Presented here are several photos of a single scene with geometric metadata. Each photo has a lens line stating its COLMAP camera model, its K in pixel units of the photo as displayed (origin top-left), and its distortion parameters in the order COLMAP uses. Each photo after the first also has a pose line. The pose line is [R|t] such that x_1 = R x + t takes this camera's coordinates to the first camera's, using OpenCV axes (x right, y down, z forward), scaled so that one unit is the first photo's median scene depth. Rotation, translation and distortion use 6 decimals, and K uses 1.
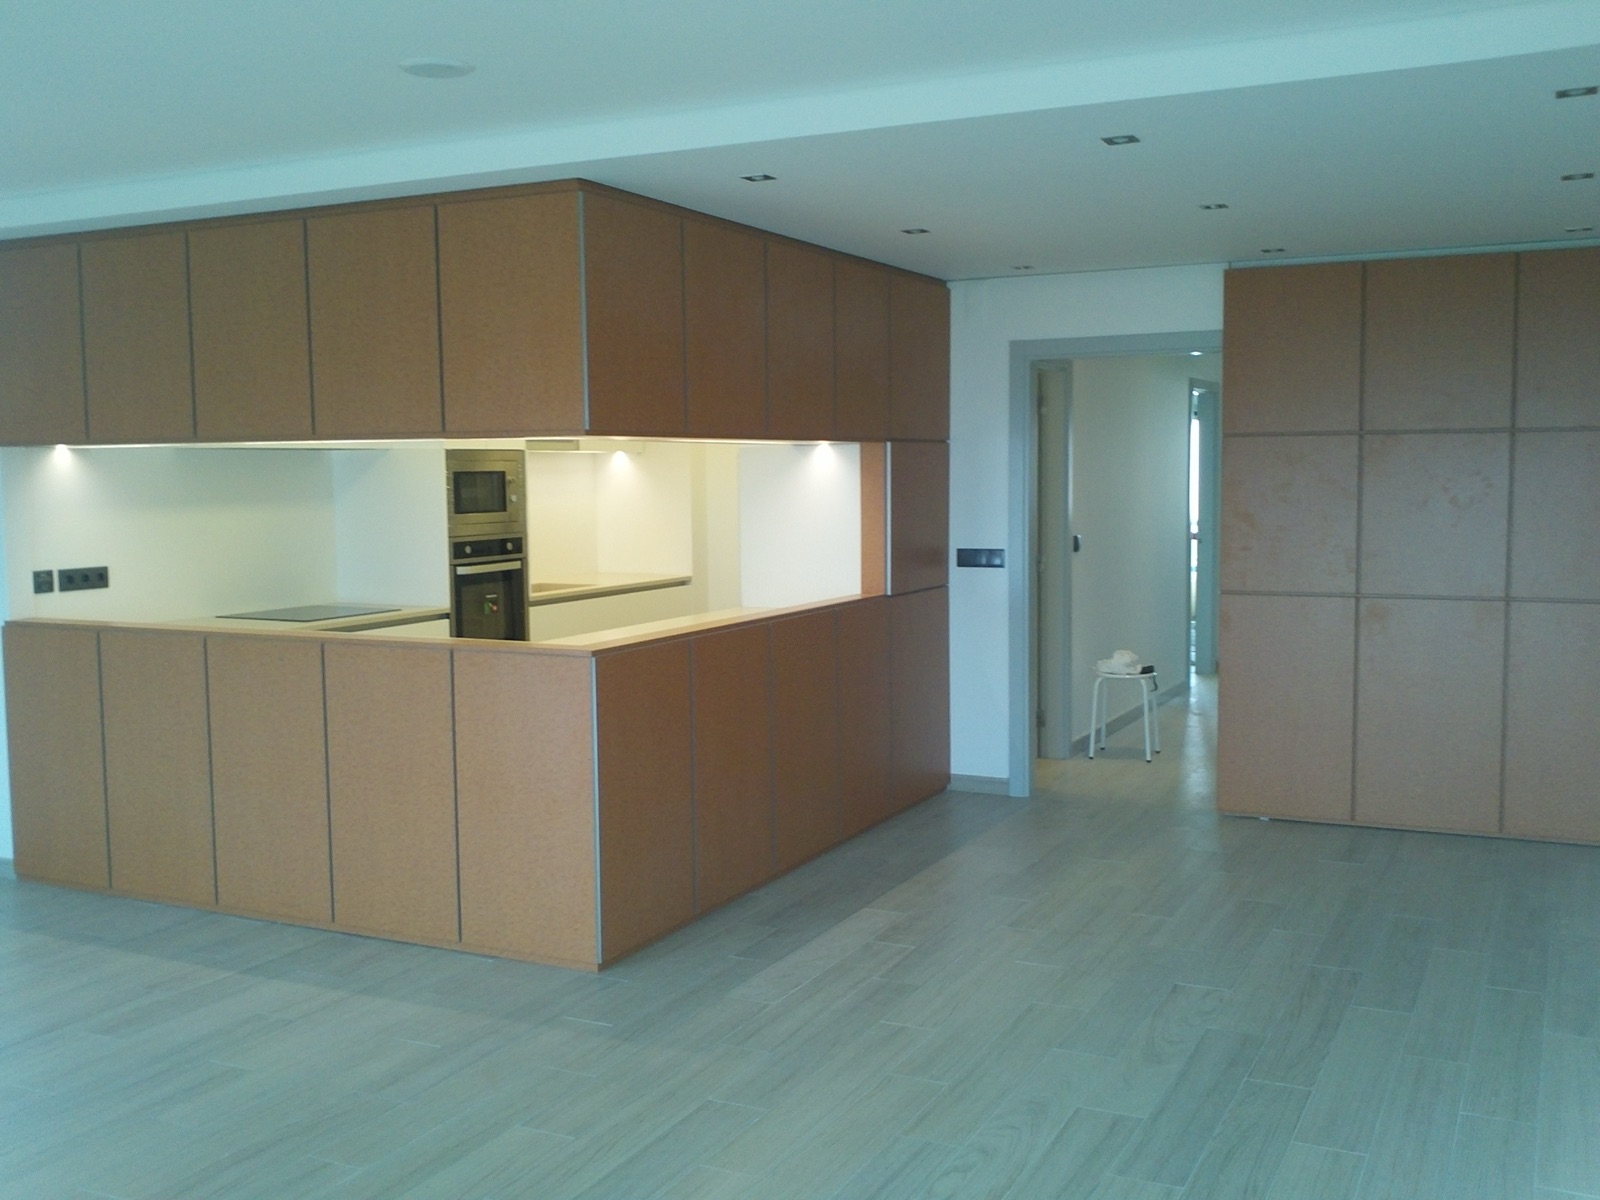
lens RADIAL K [[1582.1, 0, 792.4], [0, 1582.1, 607.4], [0, 0, 1]] dist [0.008673, 0.000000]
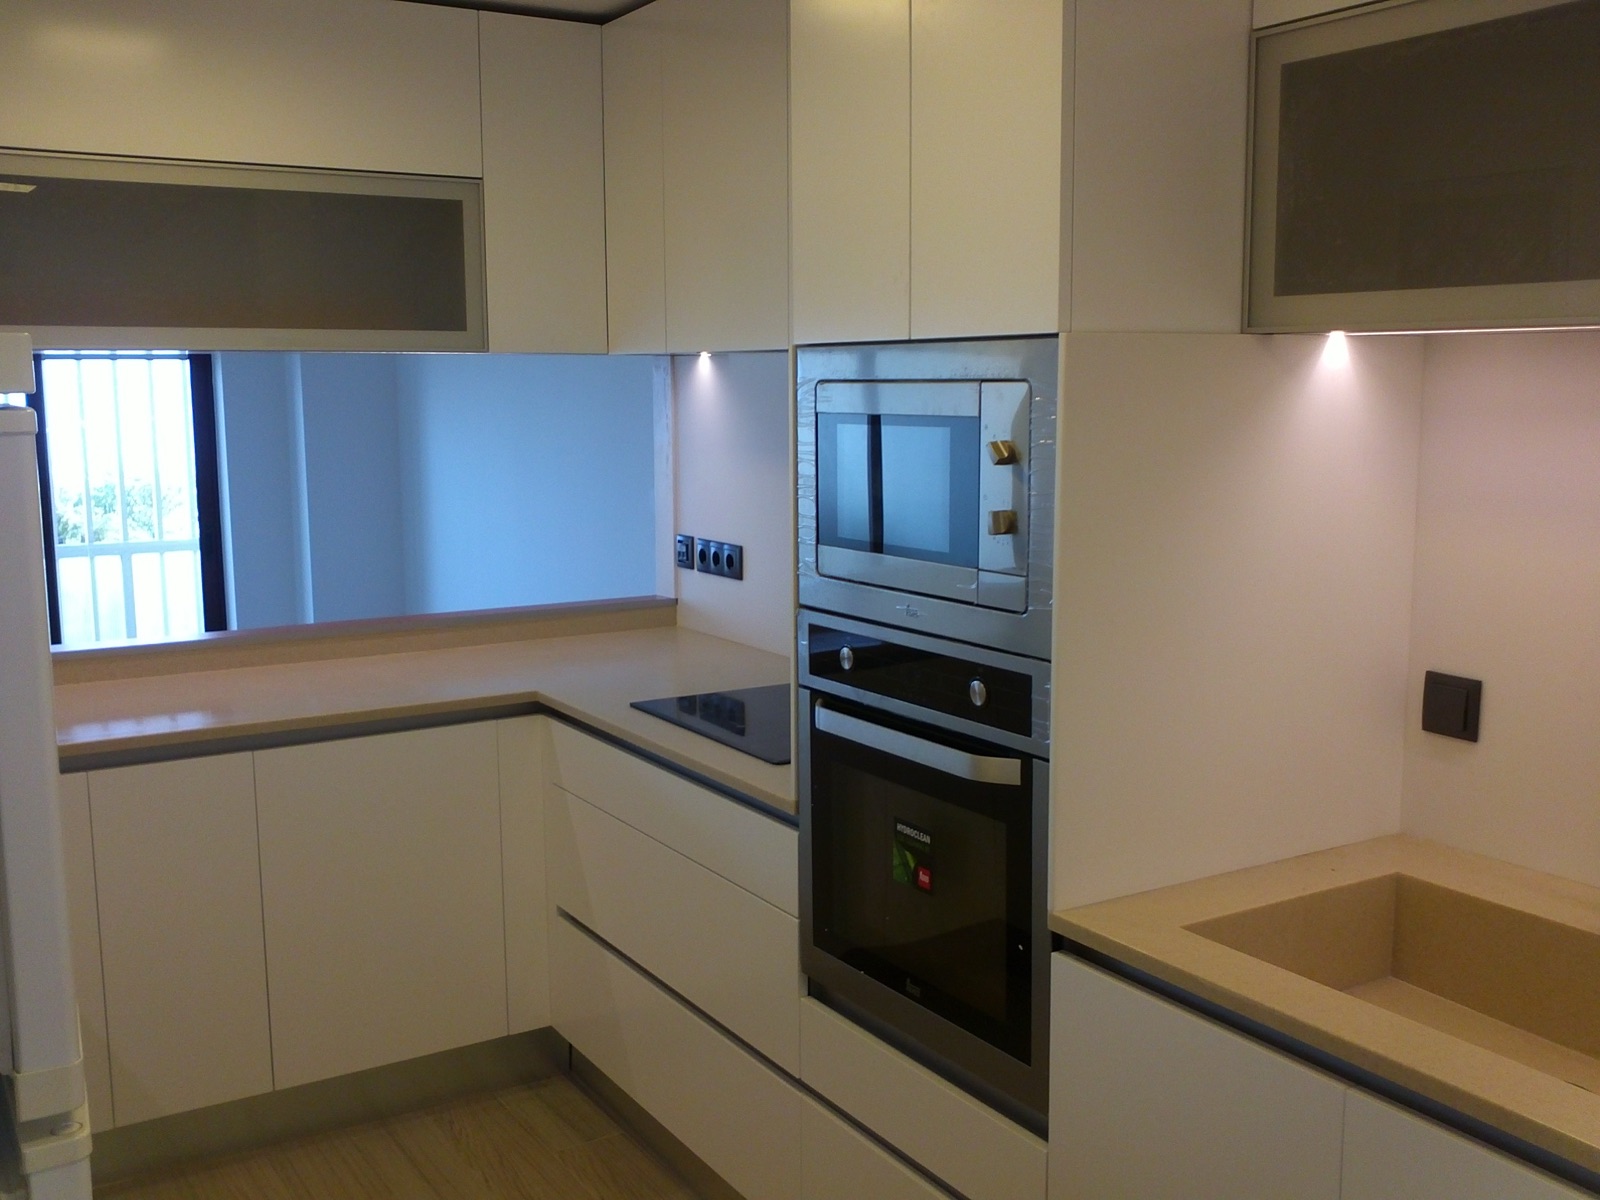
lens RADIAL K [[1582.1, 0, 797.1], [0, 1582.1, 598.0], [0, 0, 1]] dist [0.008673, 0.000000]
pose [[-0.530462, 0.134970, -0.836895, 0.082226], [-0.057203, 0.979294, 0.194194, -0.133028], [0.845777, 0.150885, -0.511757, 1.390837]]
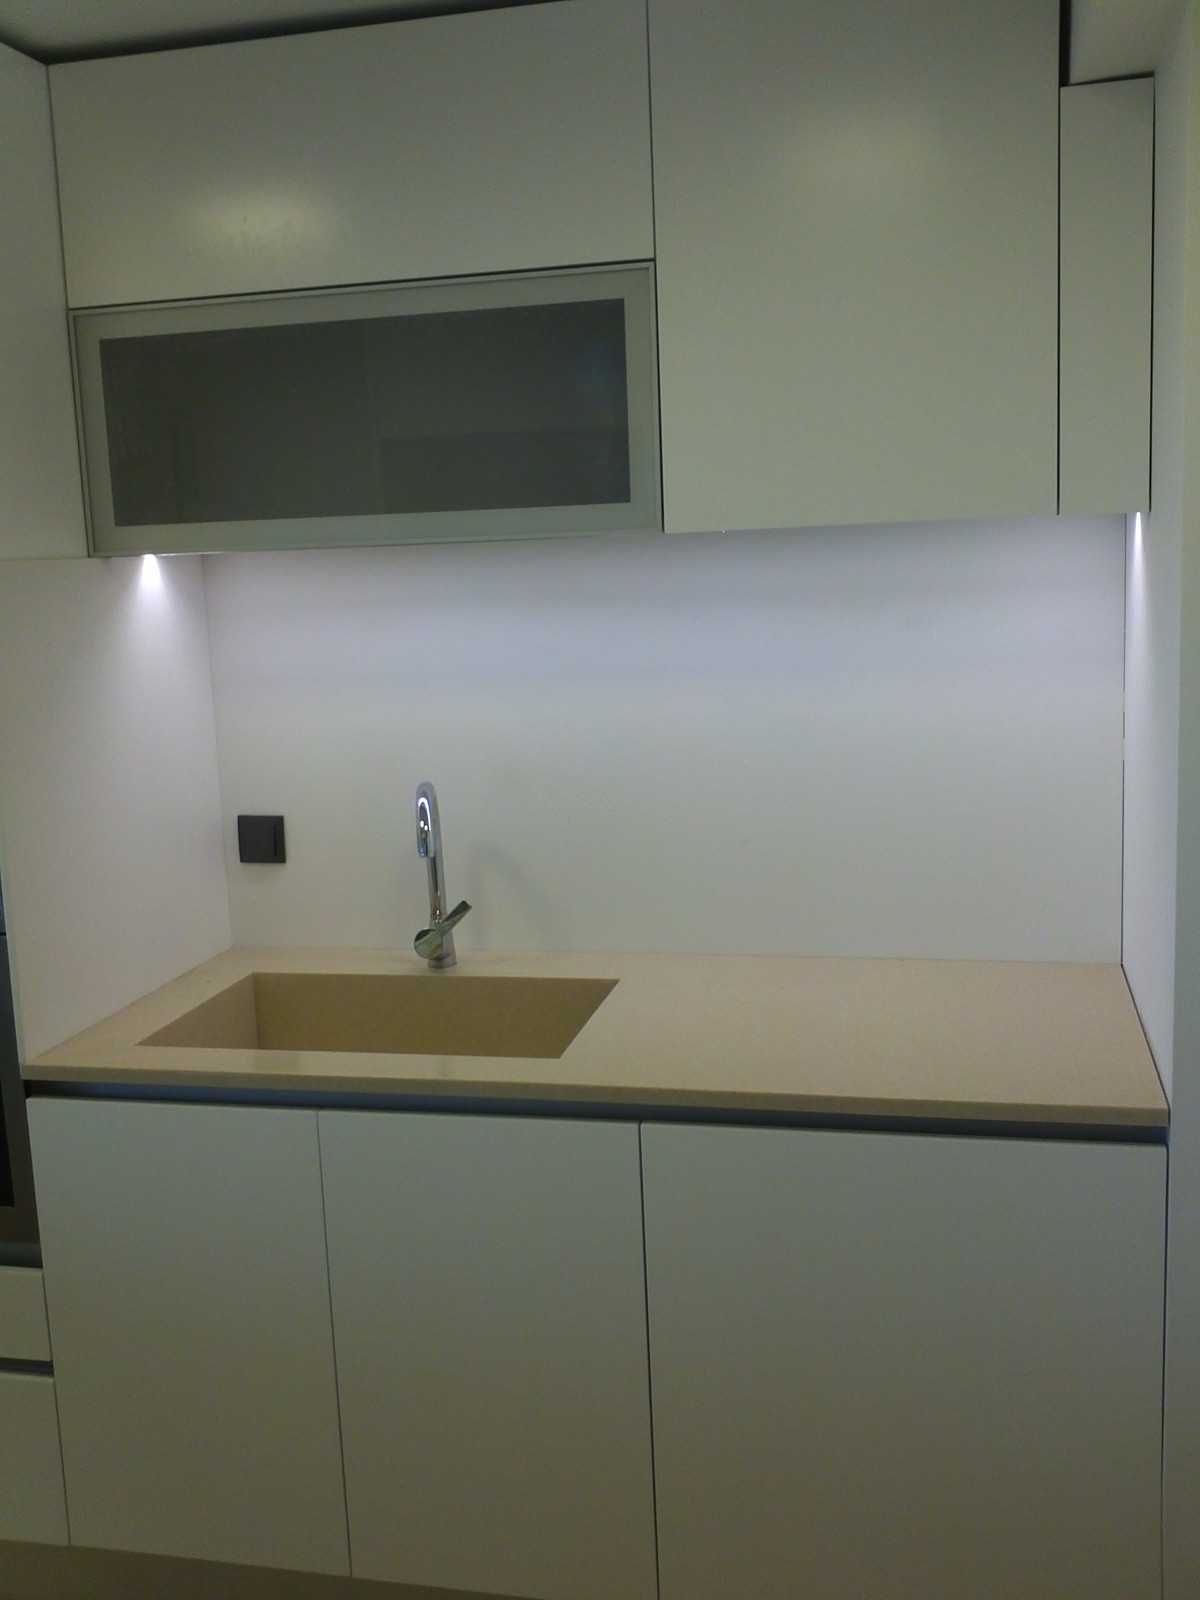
lens RADIAL K [[1582.1, 0, 597.8], [0, 1582.1, 792.5], [0, 0, 1]] dist [0.008673, 0.000000]
pose [[0.237550, 0.151547, -0.959481, 0.170909], [-0.039482, 0.988445, 0.146347, -0.133134], [0.970573, 0.003117, 0.240789, 1.321395]]
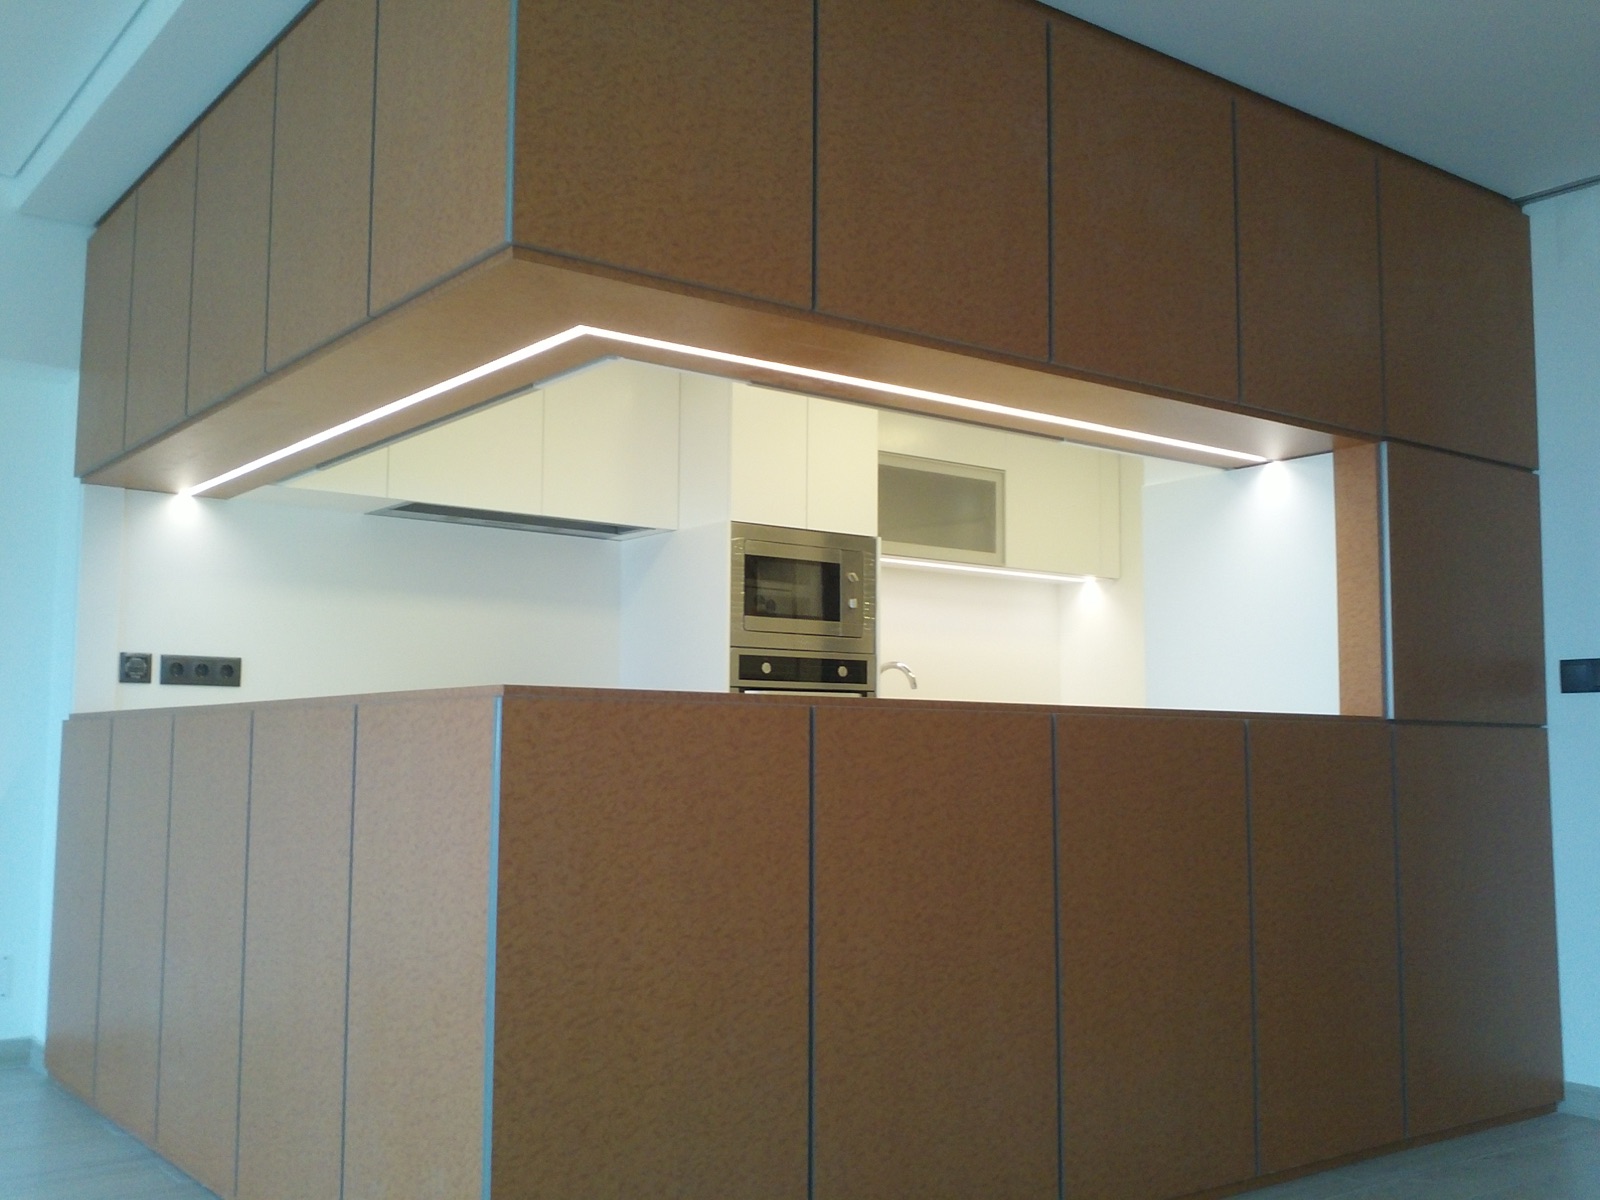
lens RADIAL K [[1582.1, 0, 775.2], [0, 1582.1, 608.5], [0, 0, 1]] dist [0.008673, 0.000000]
pose [[0.895438, -0.026044, -0.444424, 0.127360], [-0.054670, 0.984298, -0.167832, 0.064342], [0.441816, 0.174580, 0.879955, 0.470734]]
